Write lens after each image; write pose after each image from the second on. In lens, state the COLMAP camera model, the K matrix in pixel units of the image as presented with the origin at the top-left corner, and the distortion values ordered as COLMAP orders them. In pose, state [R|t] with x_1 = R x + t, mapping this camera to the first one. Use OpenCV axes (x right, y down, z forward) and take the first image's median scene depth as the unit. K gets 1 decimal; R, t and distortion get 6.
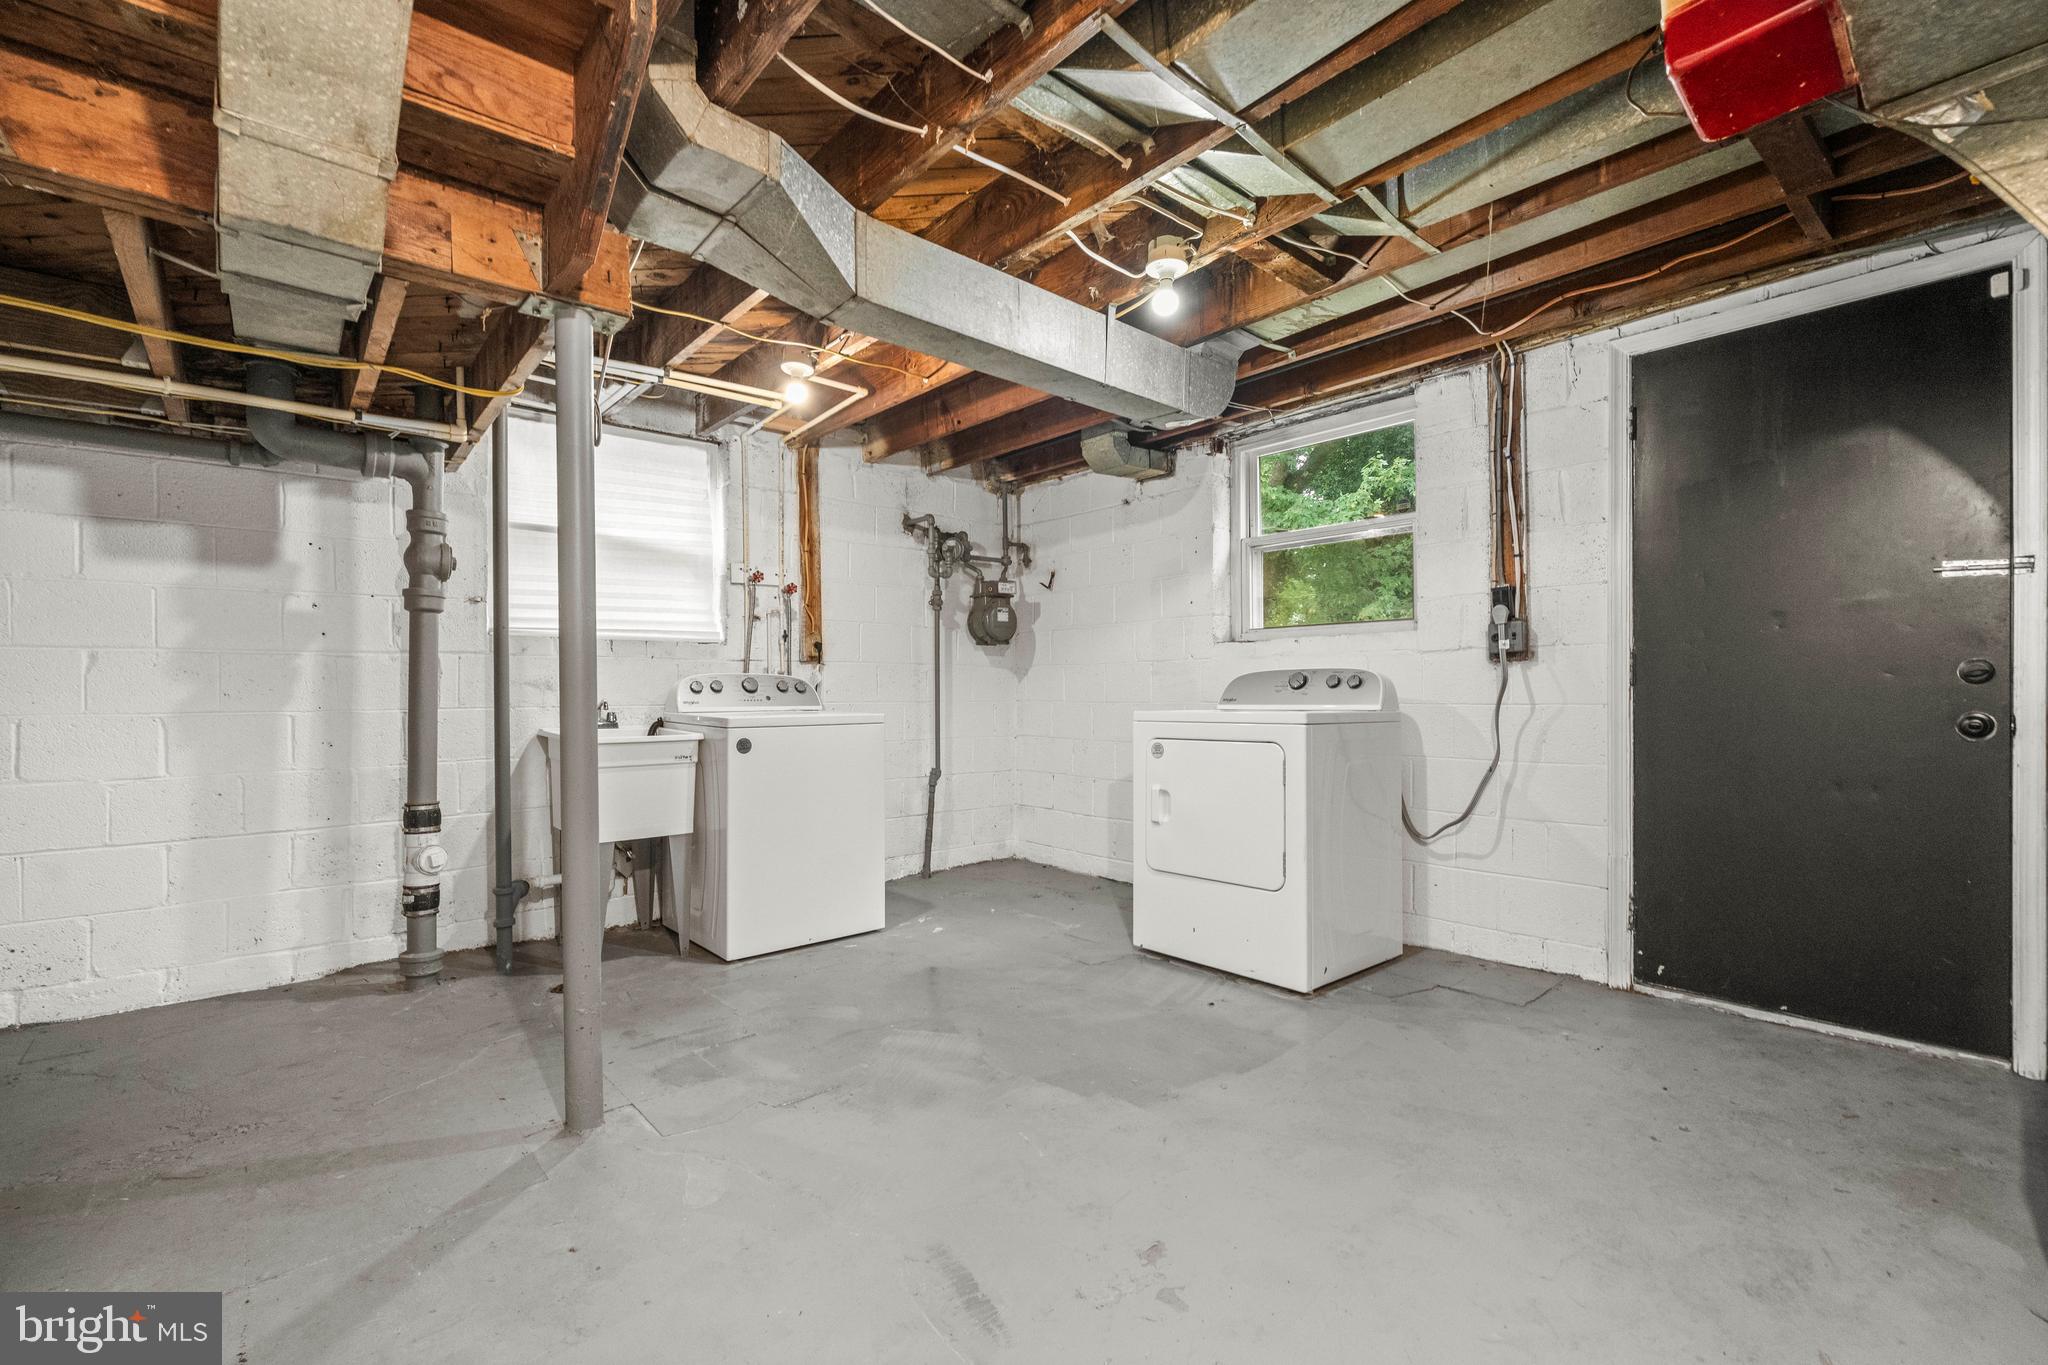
lens RADIAL K [[870.1, 0, 1023.9], [0, 870.1, 695.9], [0, 0, 1]] dist [-0.000929, -0.000050]
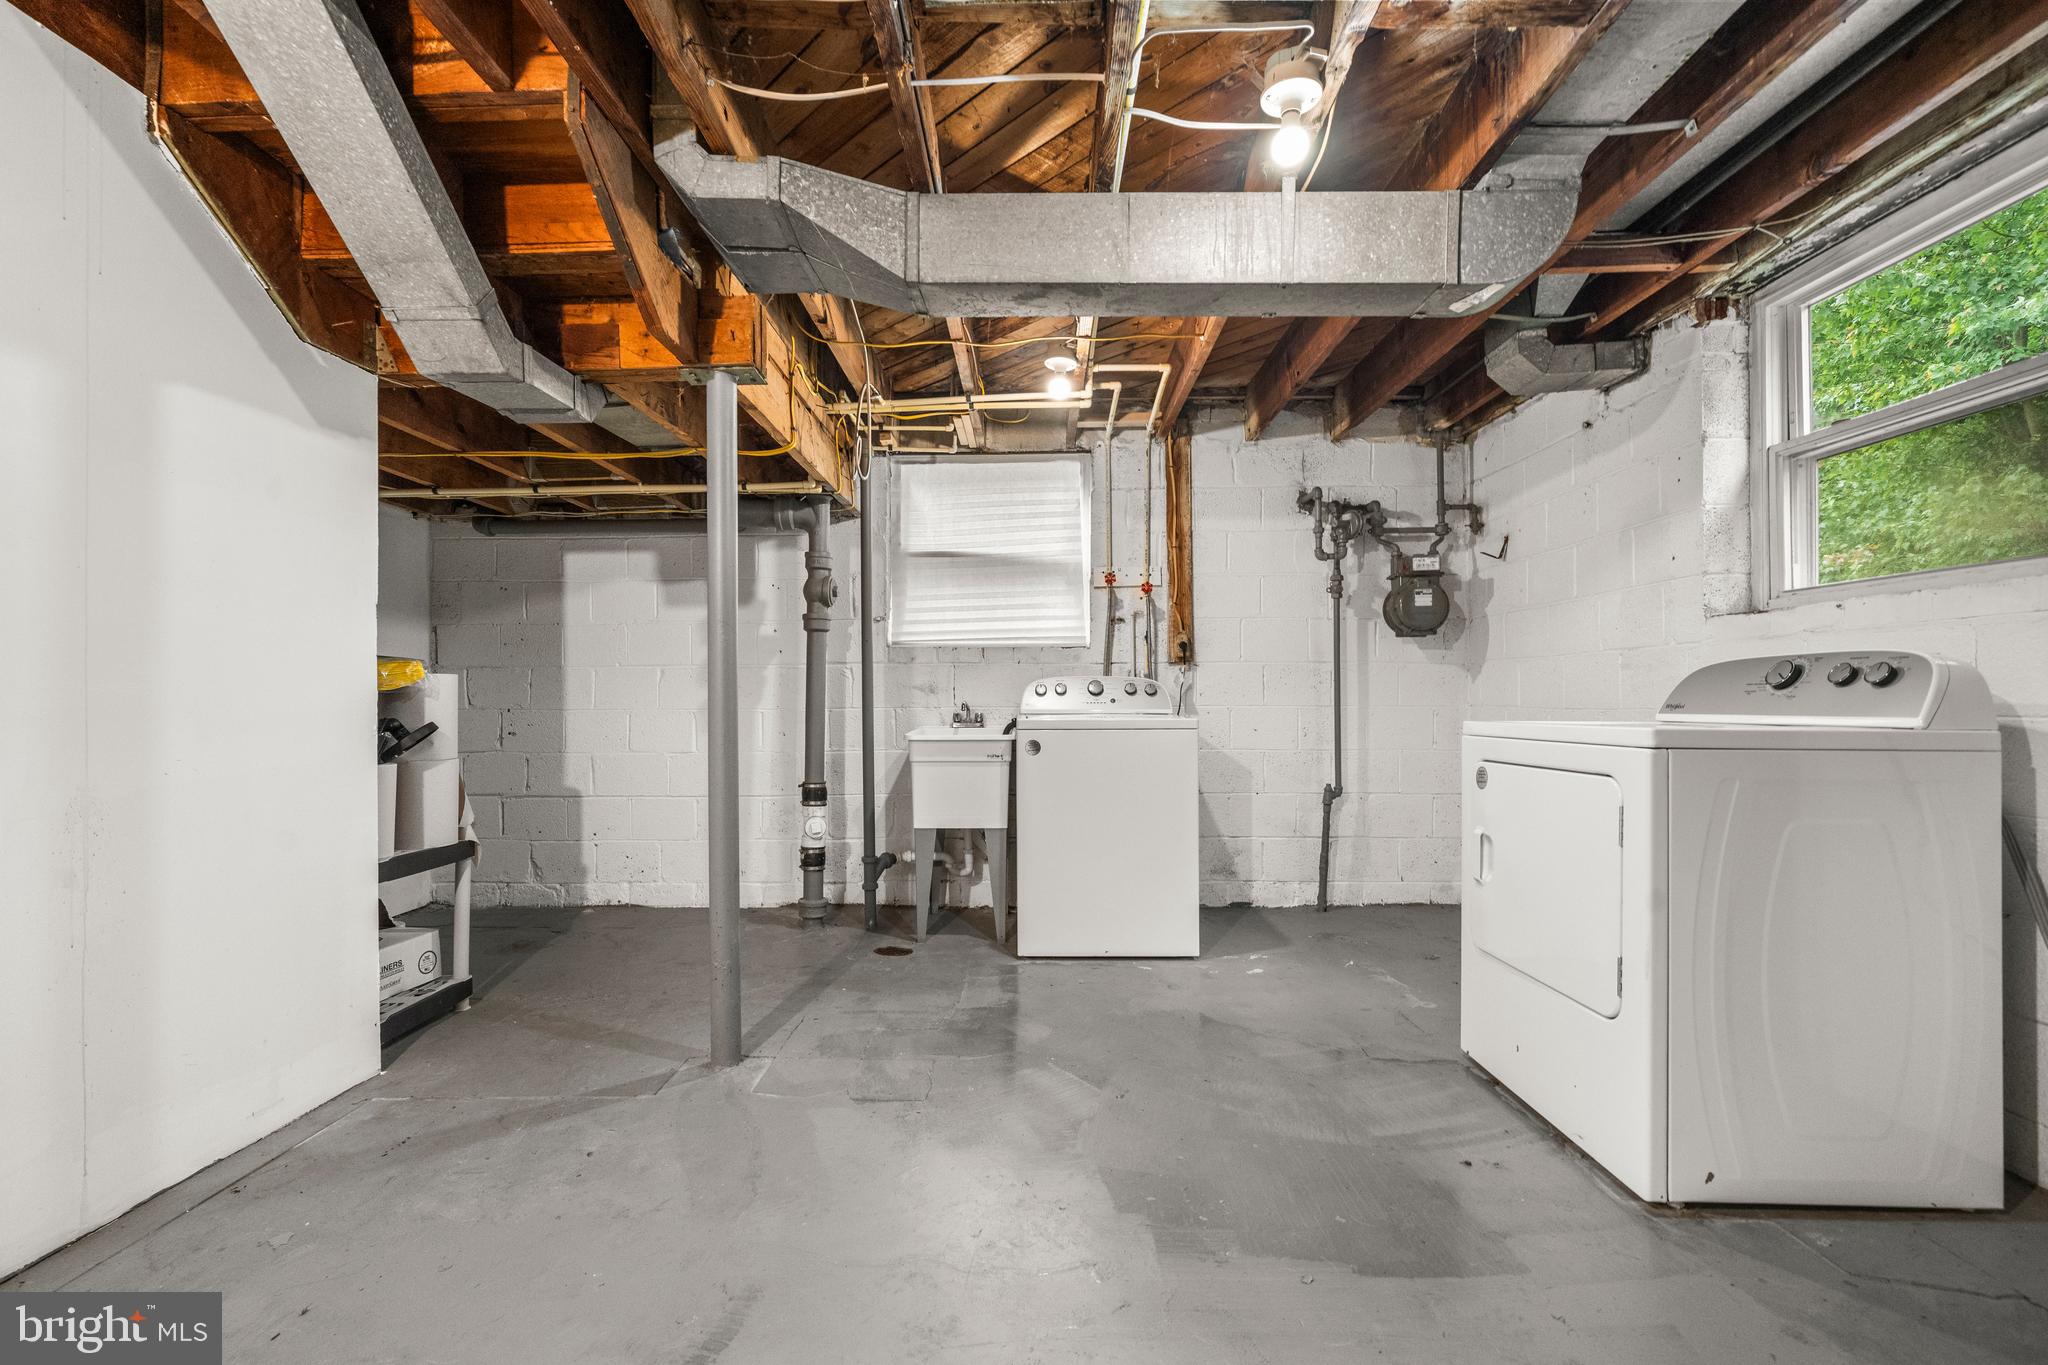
lens RADIAL K [[870.1, 0, 1023.9], [0, 870.1, 695.9], [0, 0, 1]] dist [-0.000929, -0.000050]
pose [[0.741168, 0.000098, -0.671320, 0.319359], [-0.002699, 0.999992, -0.002834, 0.000187], [0.671314, 0.003912, 0.741162, 0.217531]]
